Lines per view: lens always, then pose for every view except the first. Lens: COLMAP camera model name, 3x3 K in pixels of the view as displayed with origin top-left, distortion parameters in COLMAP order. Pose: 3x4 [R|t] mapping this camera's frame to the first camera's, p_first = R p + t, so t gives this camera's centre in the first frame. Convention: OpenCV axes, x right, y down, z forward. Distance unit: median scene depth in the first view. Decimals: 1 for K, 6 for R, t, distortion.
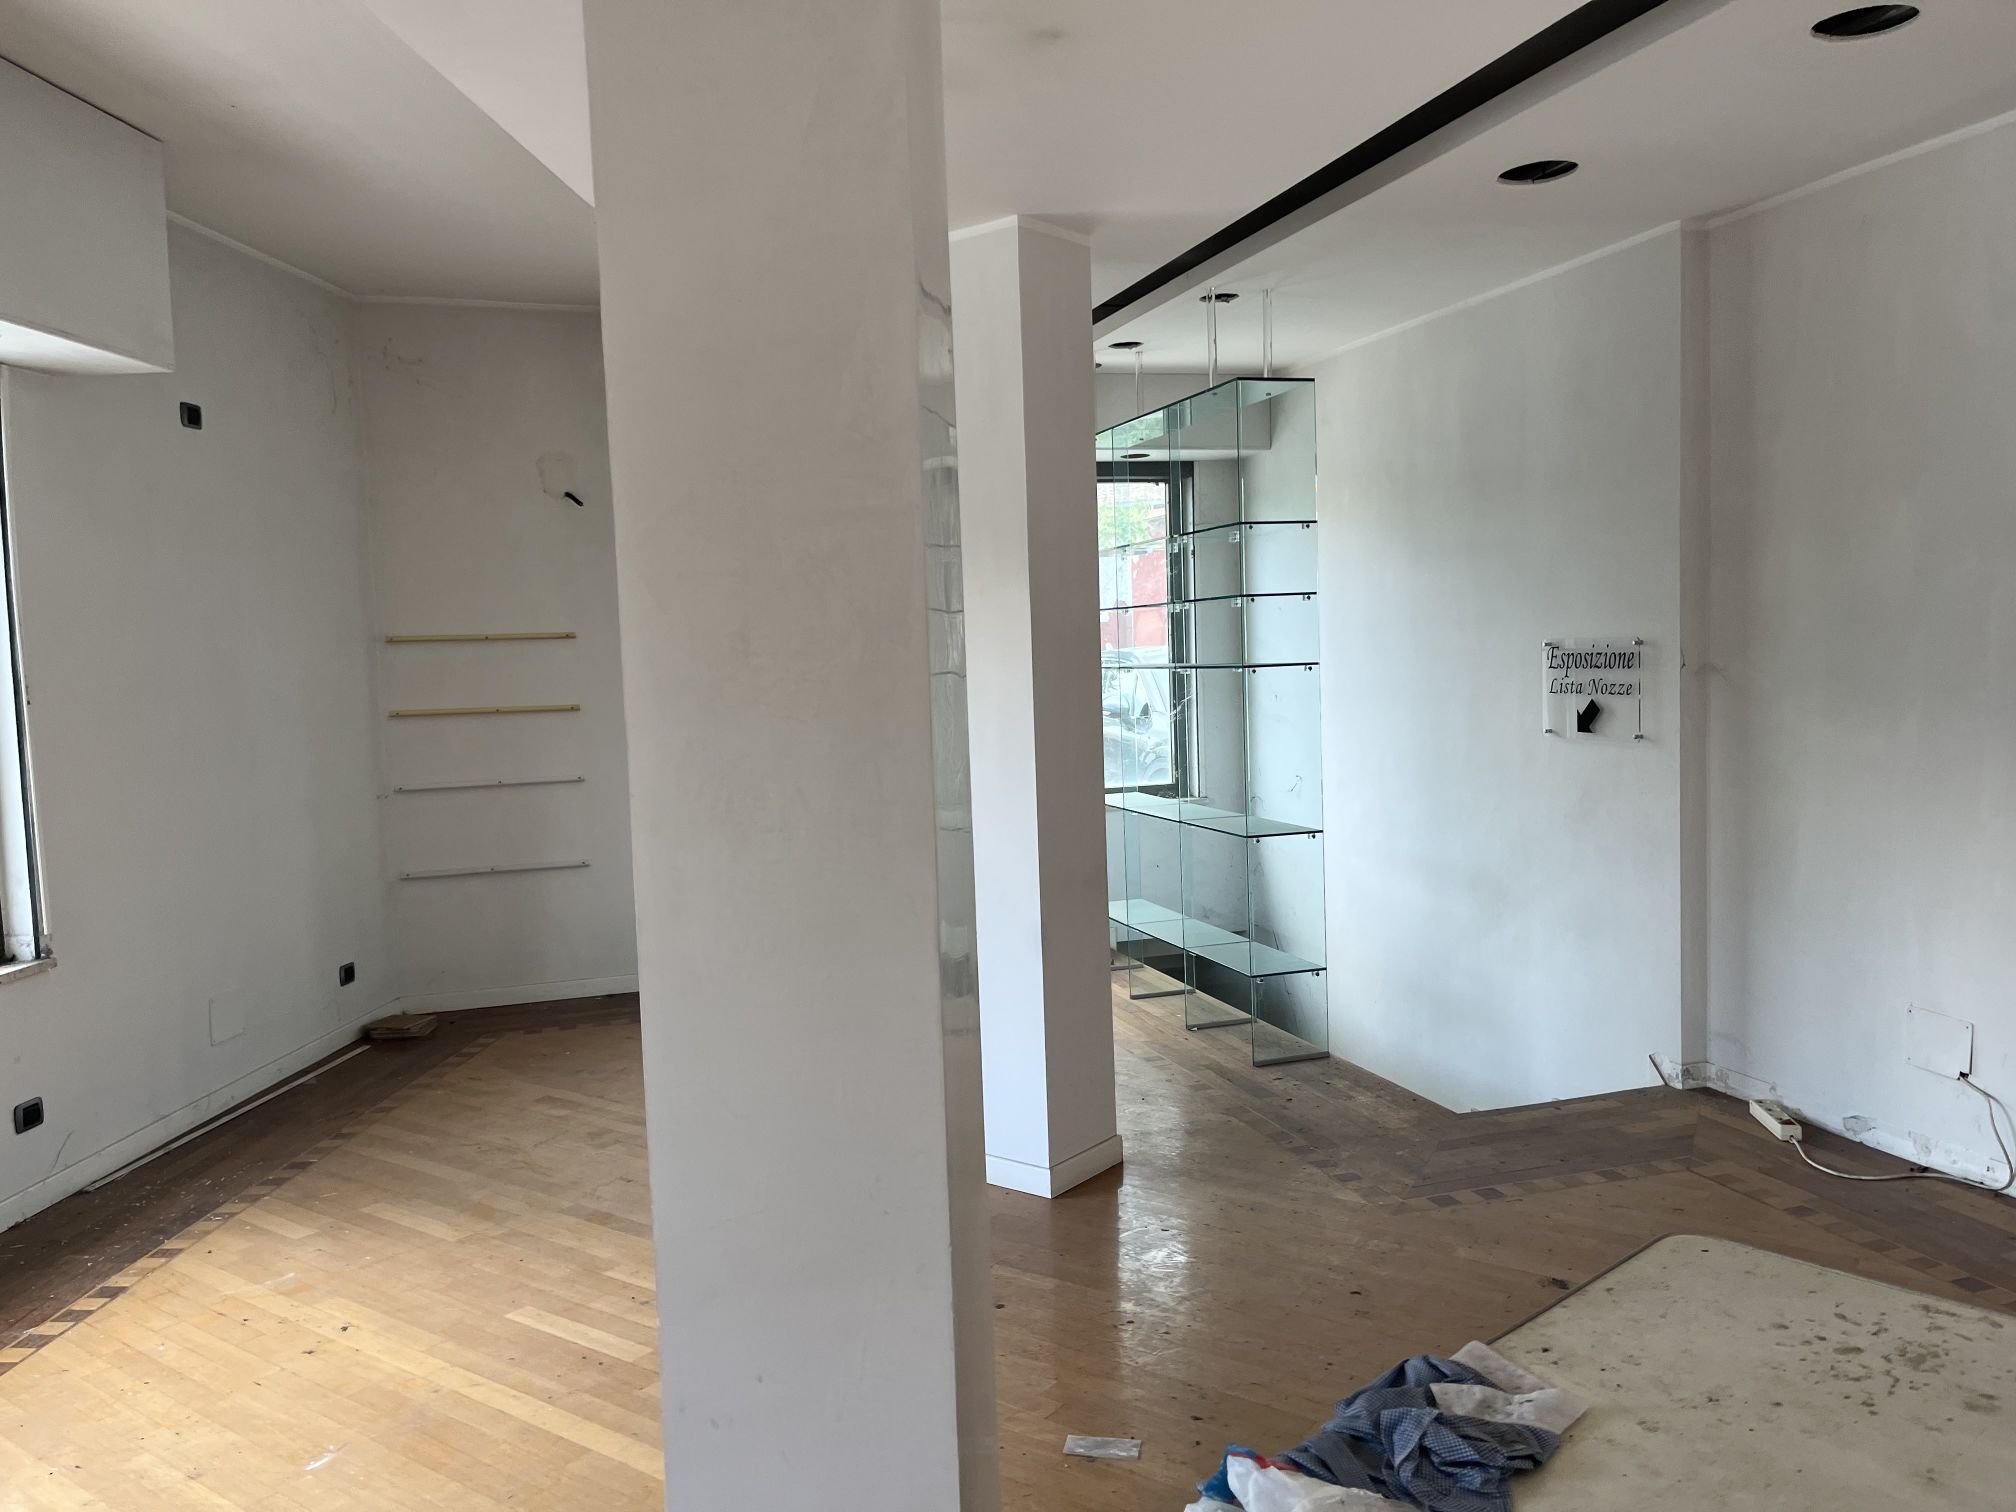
lens RADIAL K [[1528.3, 0, 1008.0], [0, 1528.3, 756.0], [0, 0, 1]] dist [0.079892, -0.115578]
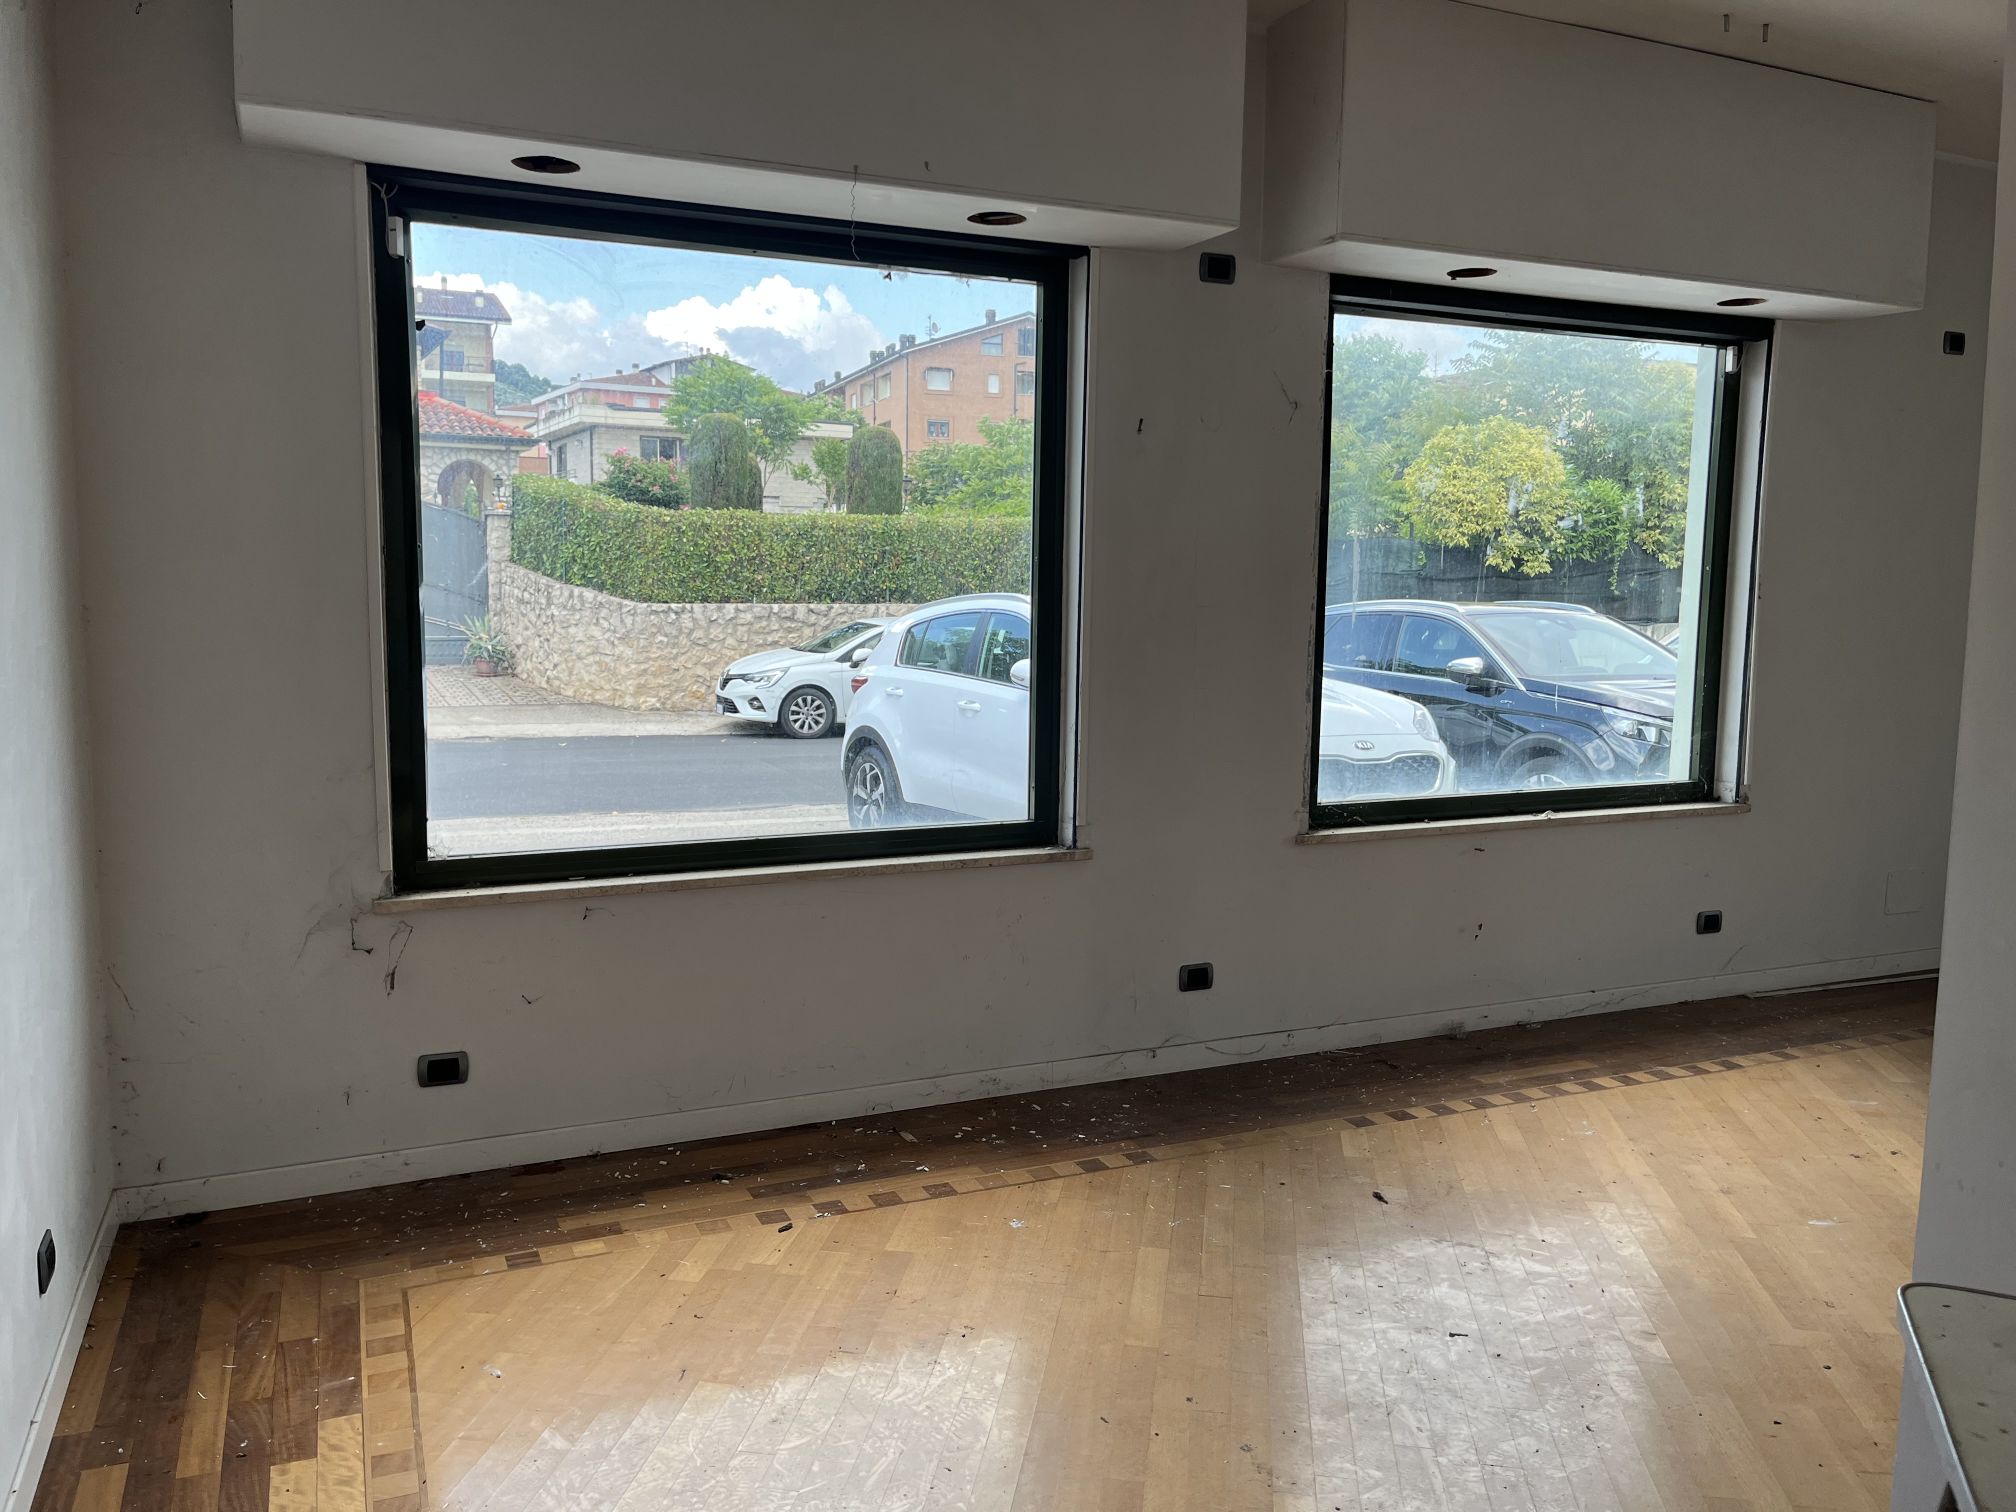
lens RADIAL K [[1526.4, 0, 1003.1], [0, 1526.4, 730.5], [0, 0, 1]] dist [0.029829, -0.006548]
pose [[0.456940, 0.130574, -0.879862, 0.191763], [-0.093036, 0.990757, 0.098715, 0.006267], [0.884619, 0.036752, 0.464864, -0.104568]]
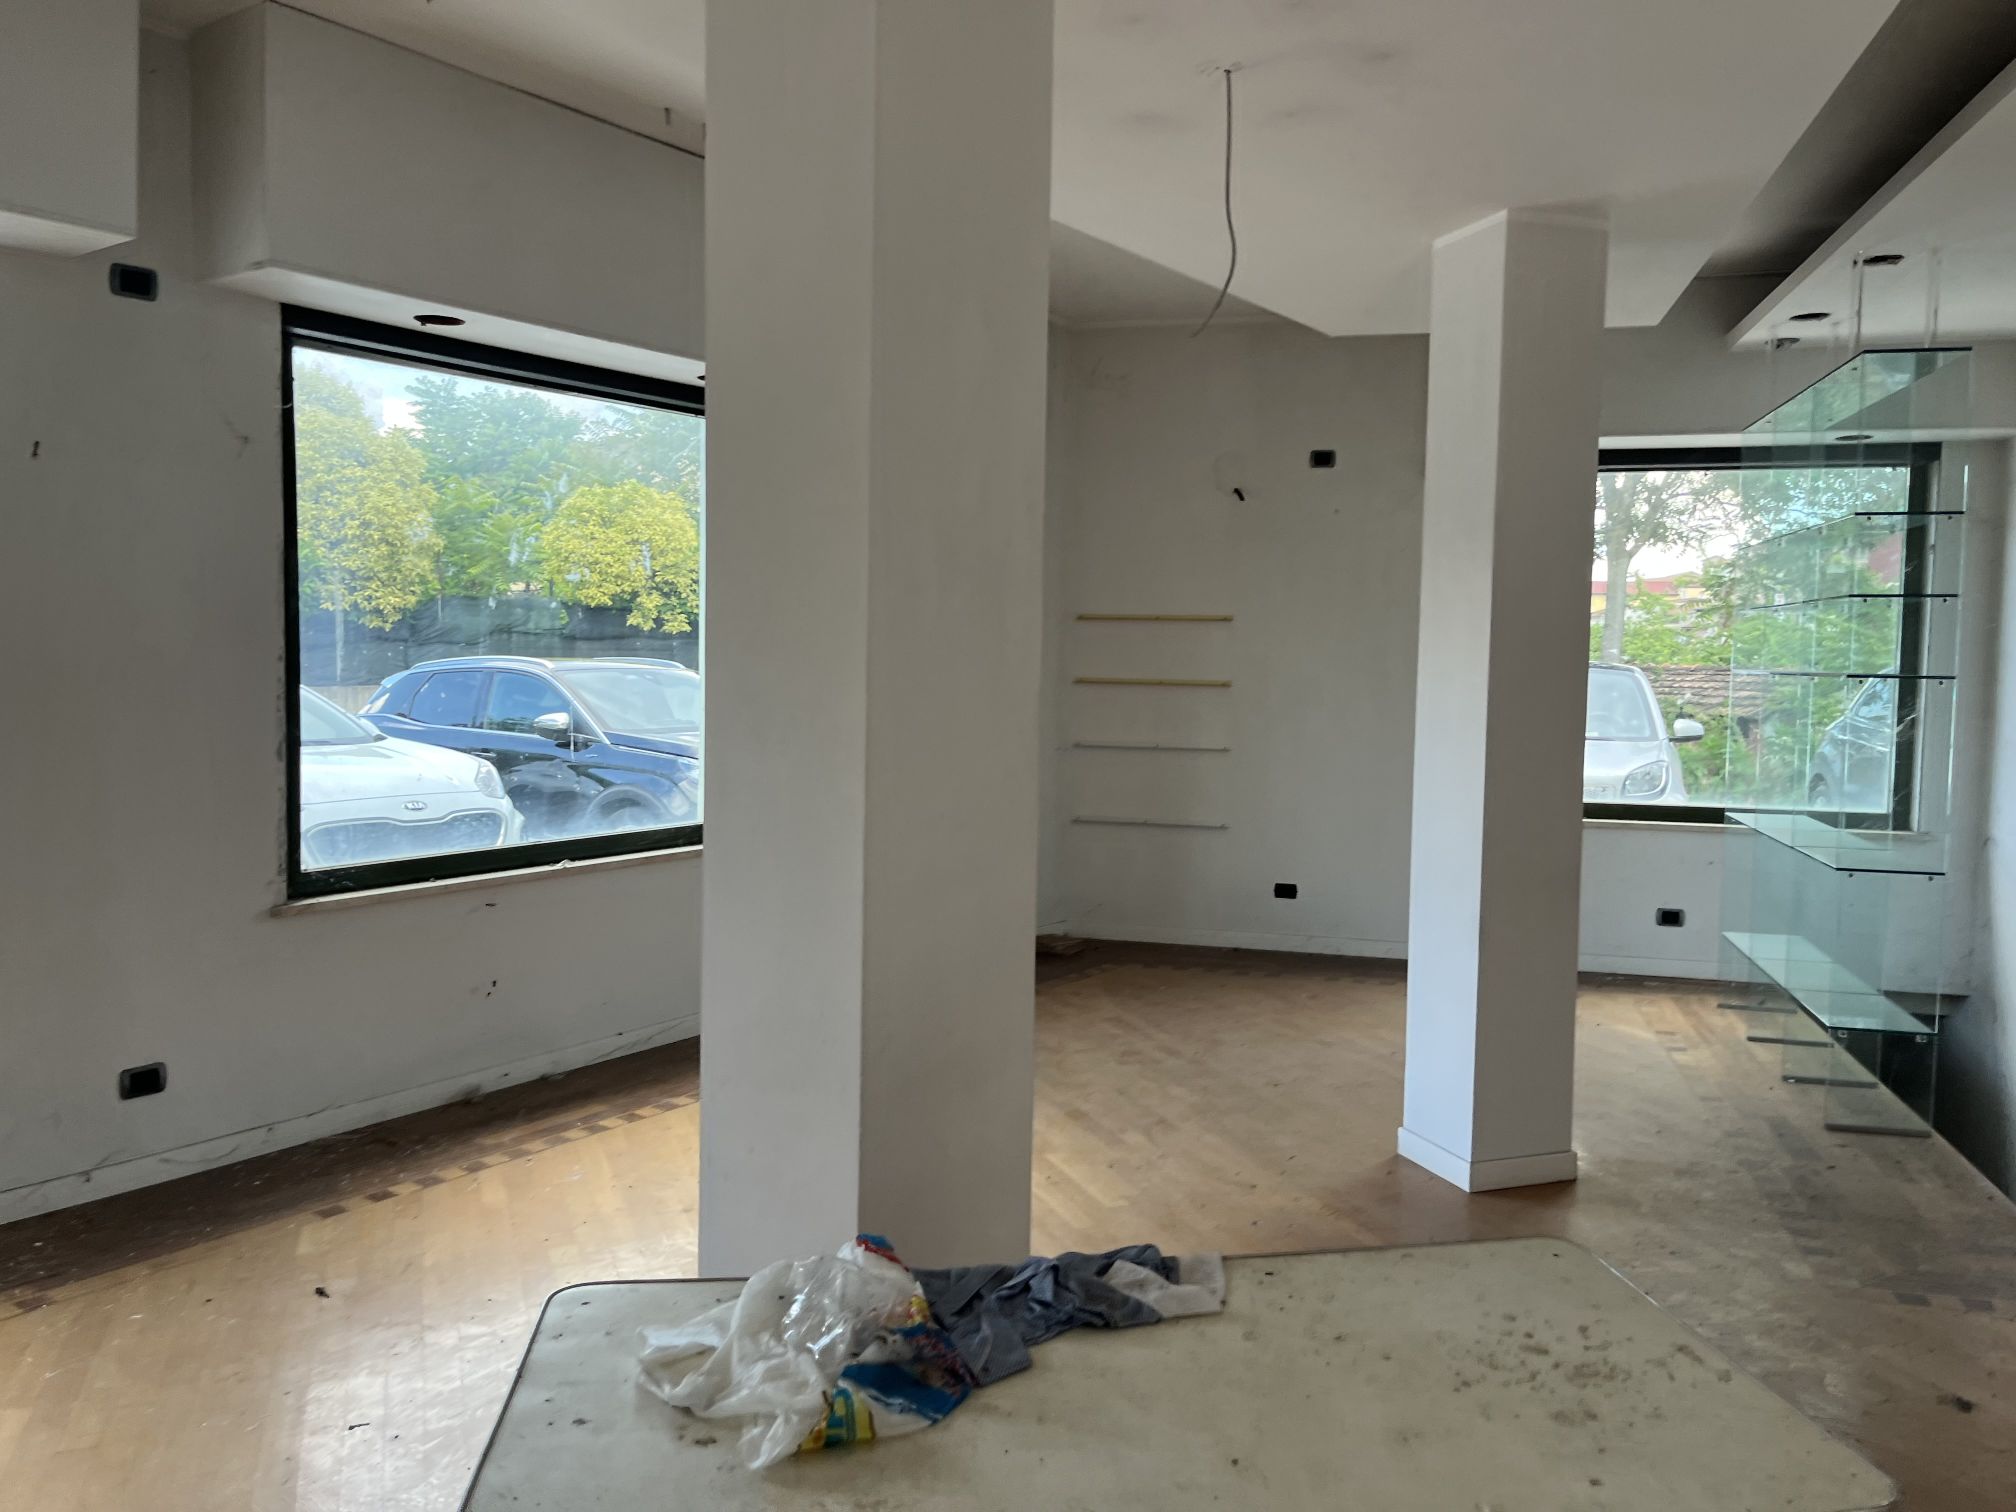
lens RADIAL K [[1519.1, 0, 1006.4], [0, 1519.1, 725.4], [0, 0, 1]] dist [0.074452, -0.091407]
pose [[0.843841, 0.073810, -0.531493, 0.267764], [-0.081331, 0.996644, 0.009279, 0.001617], [0.530394, 0.035397, 0.847012, -0.009423]]
